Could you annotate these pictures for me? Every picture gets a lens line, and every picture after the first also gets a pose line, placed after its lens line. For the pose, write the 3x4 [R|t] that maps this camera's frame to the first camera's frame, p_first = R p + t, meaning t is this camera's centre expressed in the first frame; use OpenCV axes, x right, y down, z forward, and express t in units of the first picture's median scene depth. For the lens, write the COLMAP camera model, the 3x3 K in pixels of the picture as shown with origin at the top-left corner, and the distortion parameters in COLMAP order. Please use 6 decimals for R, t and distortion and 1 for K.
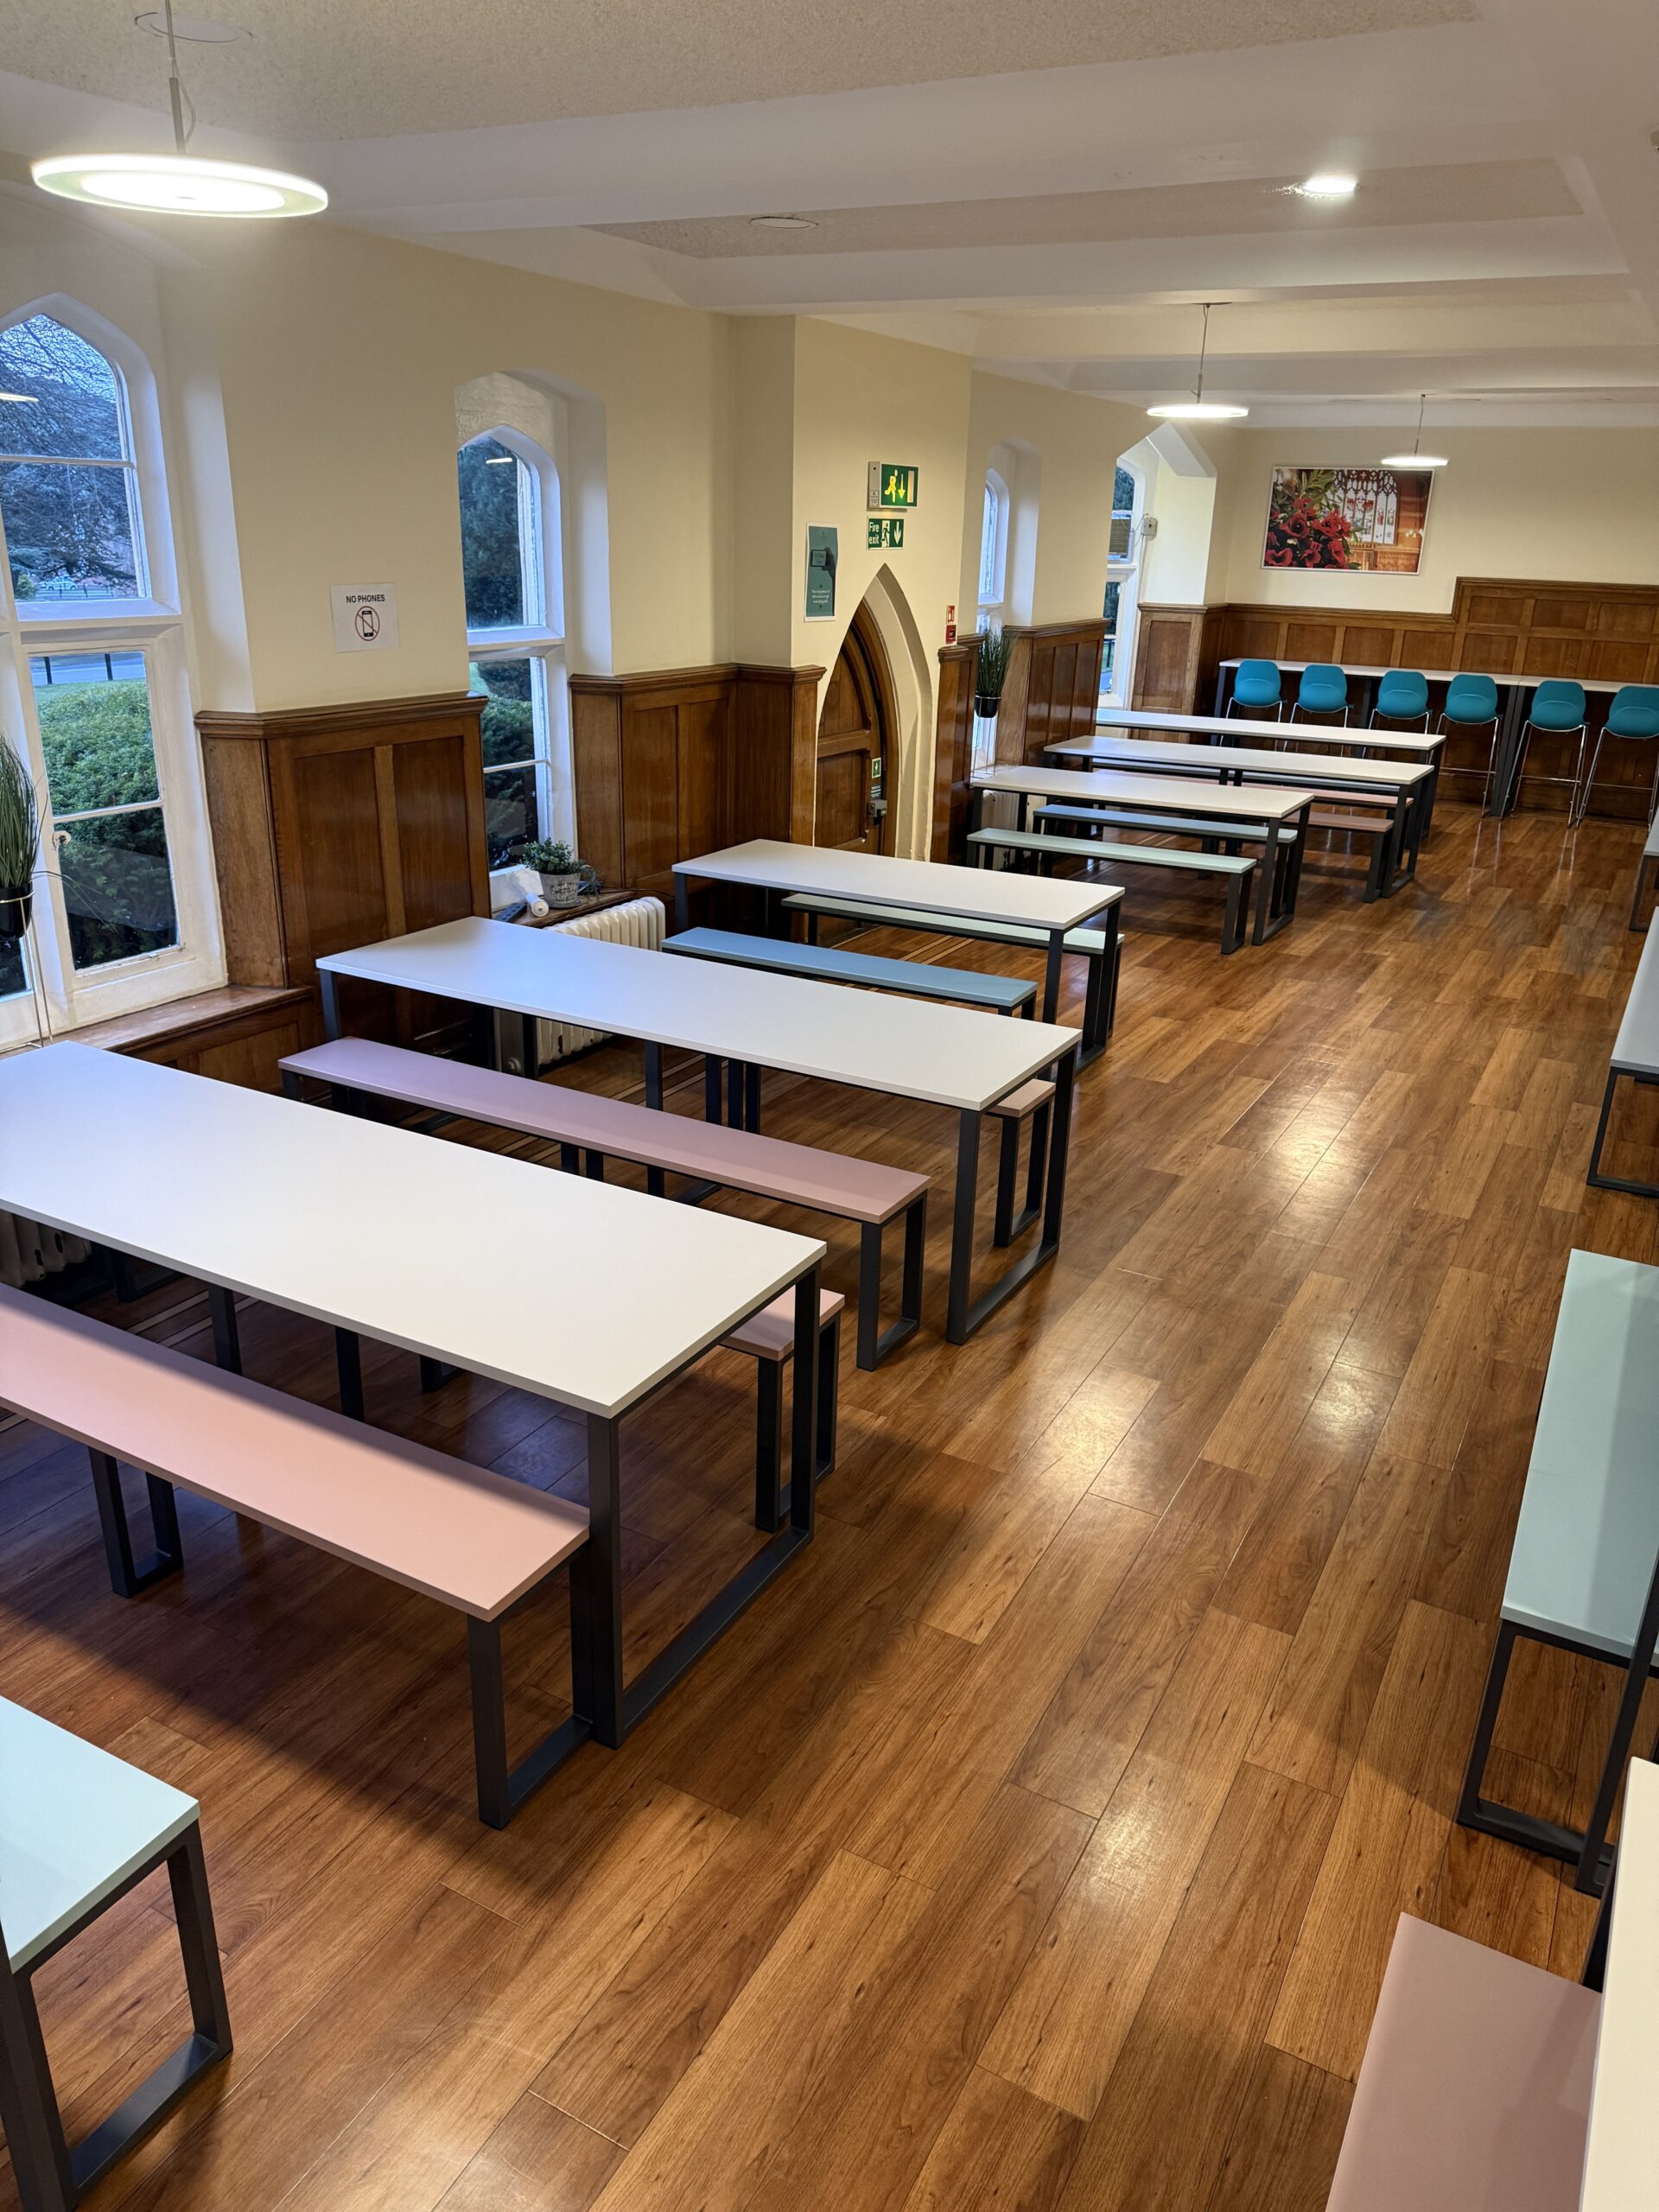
lens RADIAL K [[1572.2, 0, 829.5], [0, 1572.2, 1106.0], [0, 0, 1]] dist [0.010256, -0.009800]
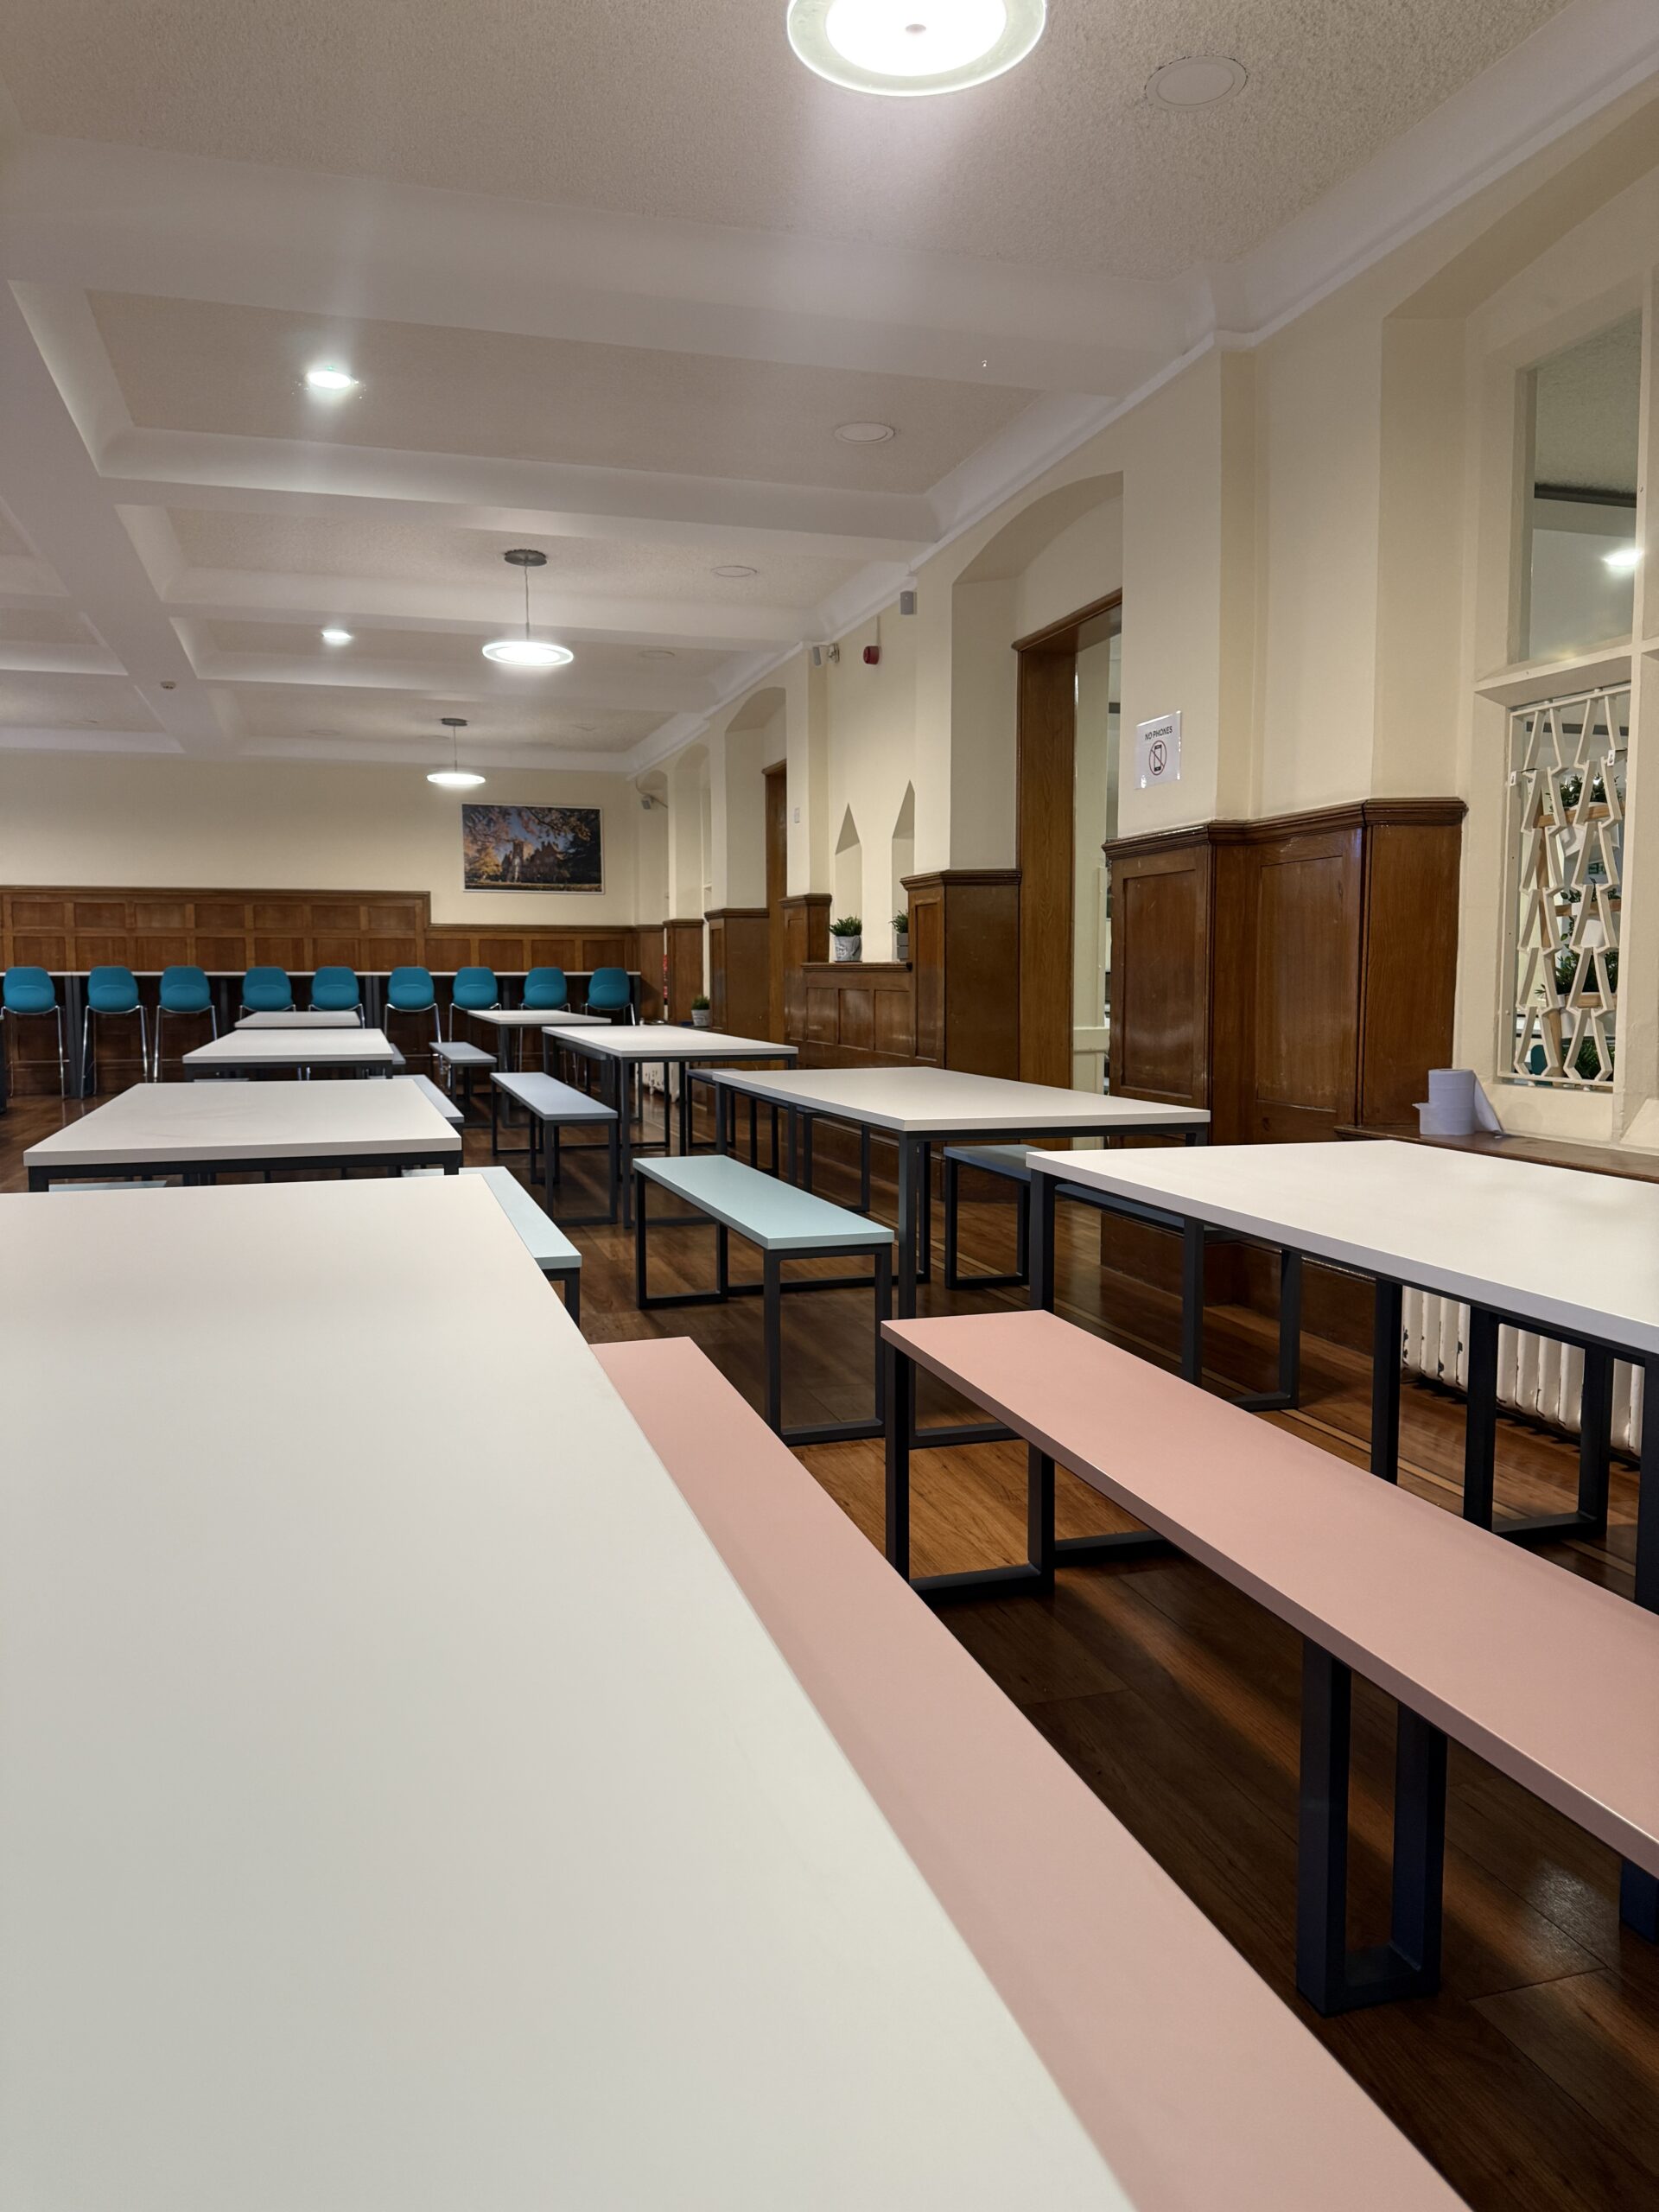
lens RADIAL K [[1527.0, 0, 863.3], [0, 1527.0, 1112.8], [0, 0, 1]] dist [0.132345, -0.311037]
pose [[0.673730, -0.095669, 0.732759, 0.031856], [0.278085, 0.951519, -0.131454, 0.133531], [-0.684658, 0.292334, 0.667671, -0.039984]]
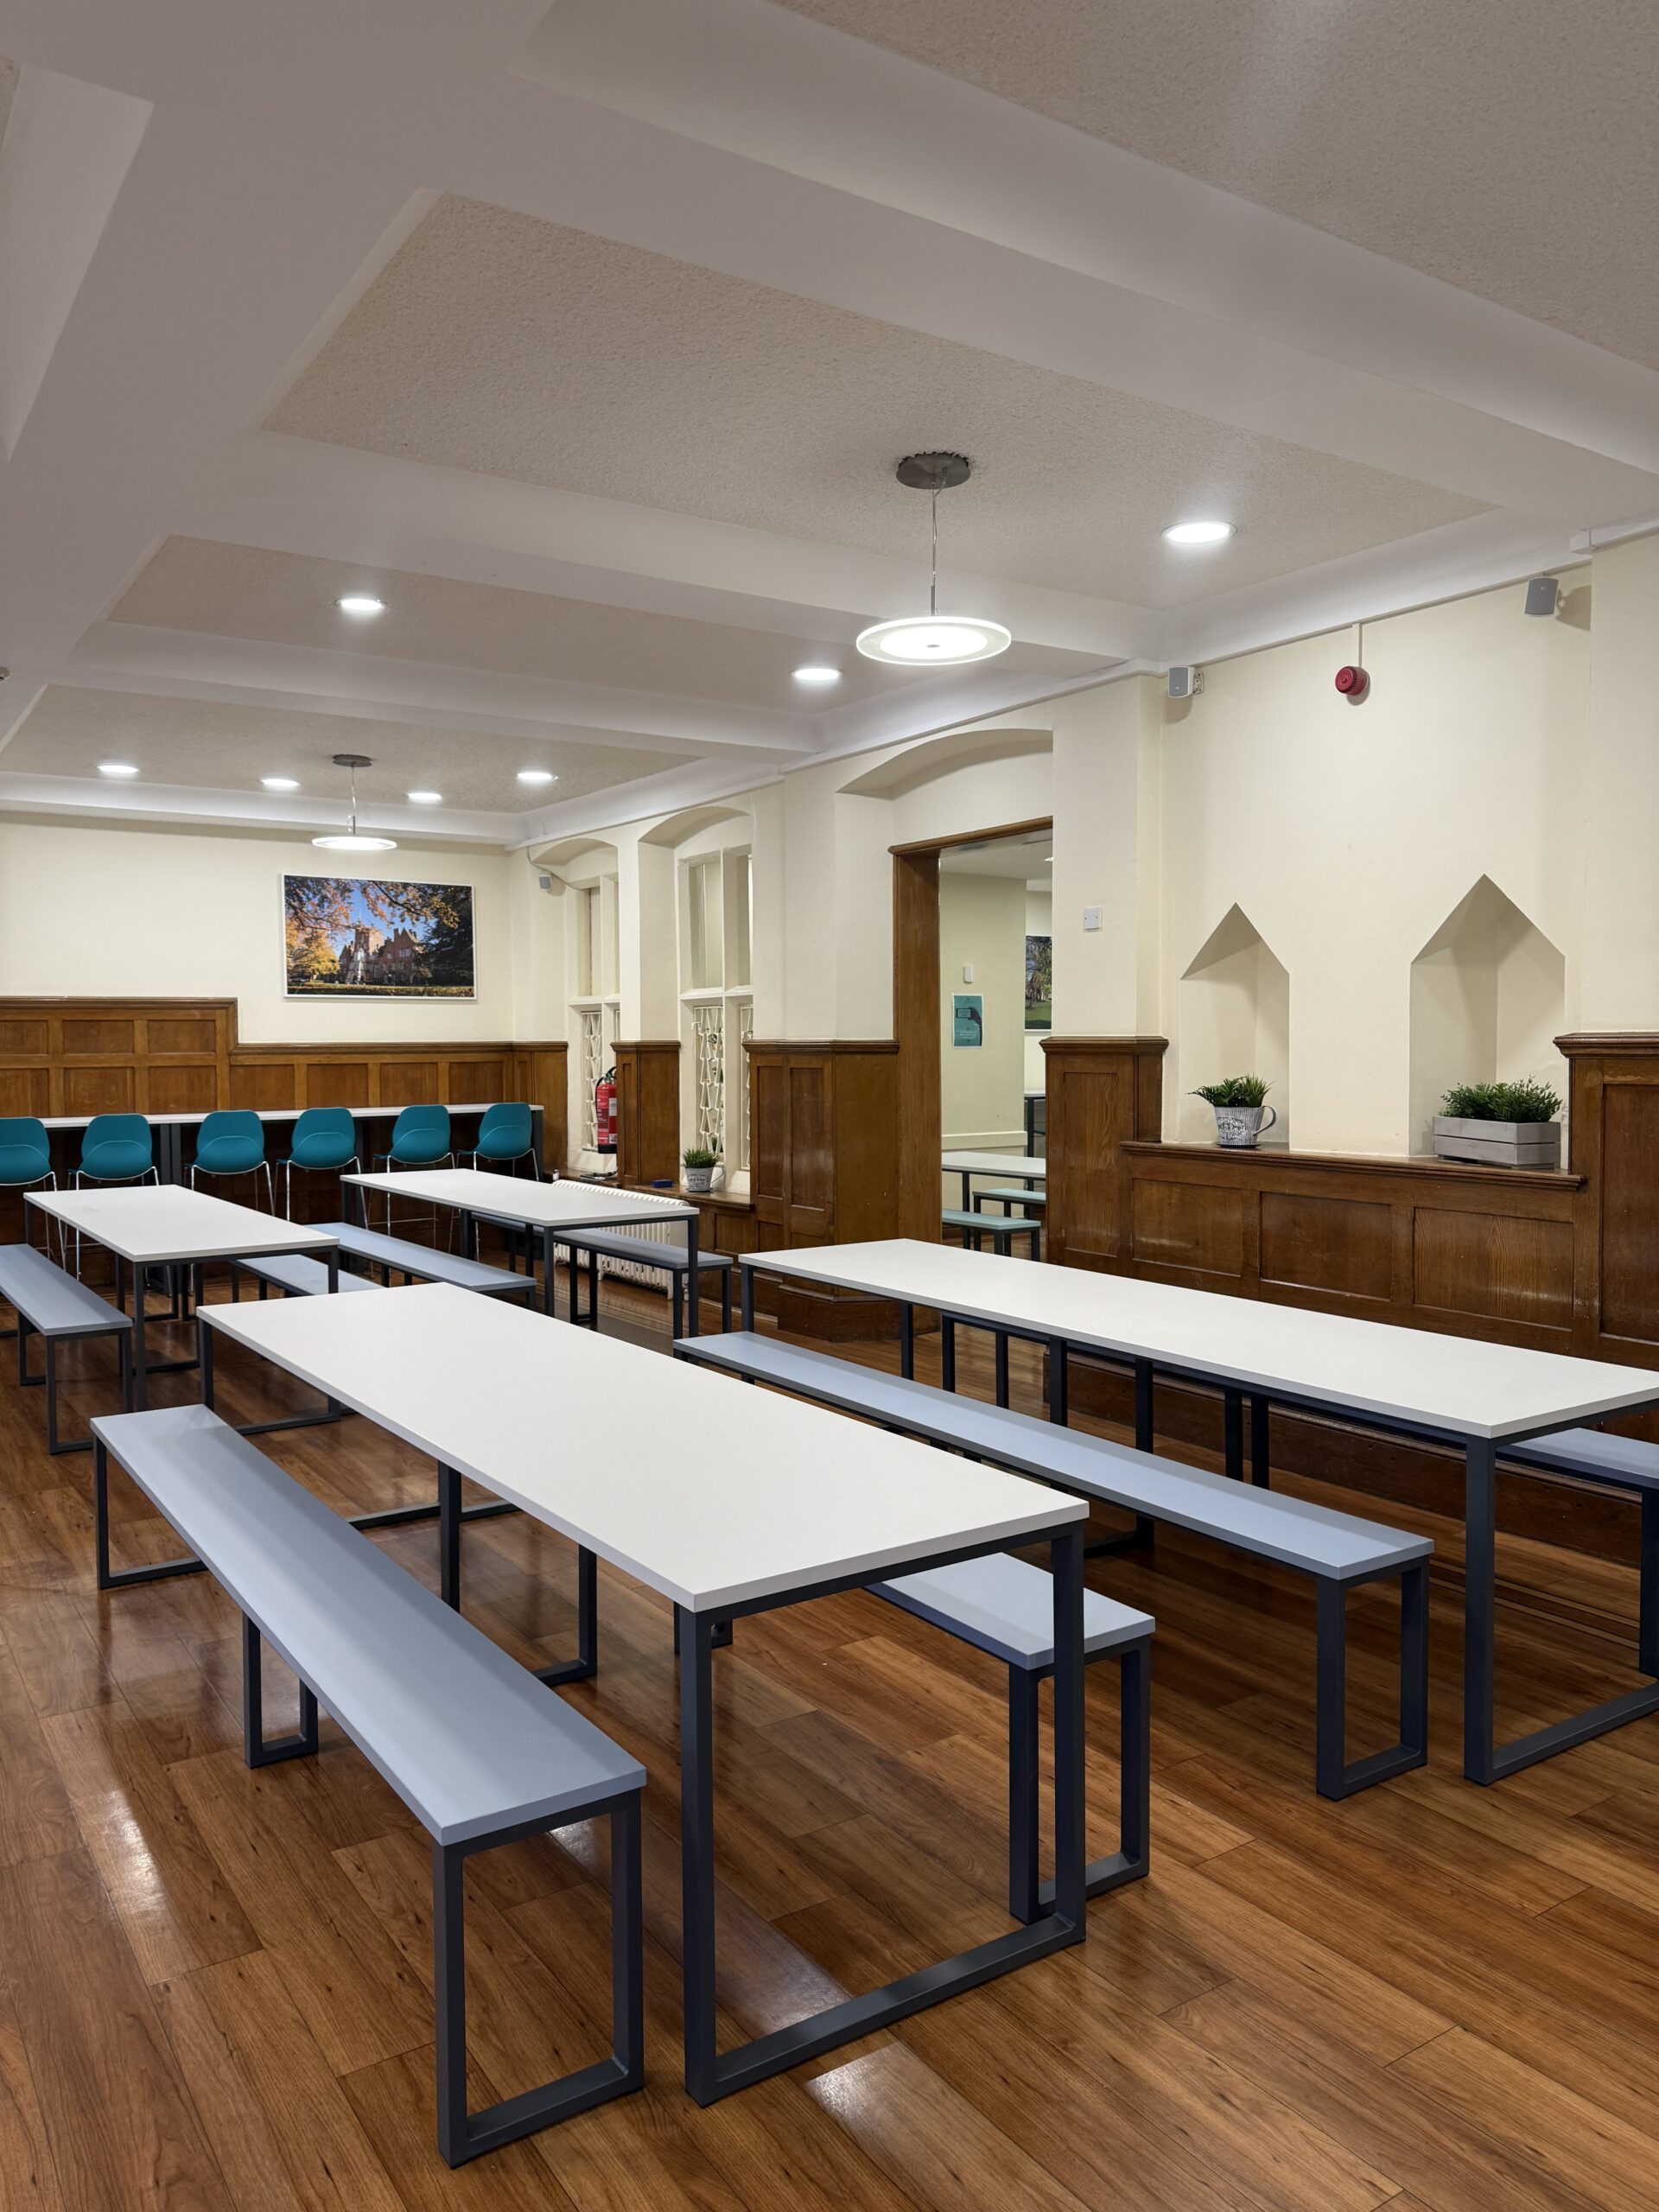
lens RADIAL K [[1527.0, 0, 863.3], [0, 1527.0, 1112.8], [0, 0, 1]] dist [0.132345, -0.311037]
pose [[0.435404, -0.072849, 0.897283, 0.099554], [0.332112, 0.939412, -0.084887, -0.076033], [-0.836735, 0.334959, 0.433217, 0.389747]]
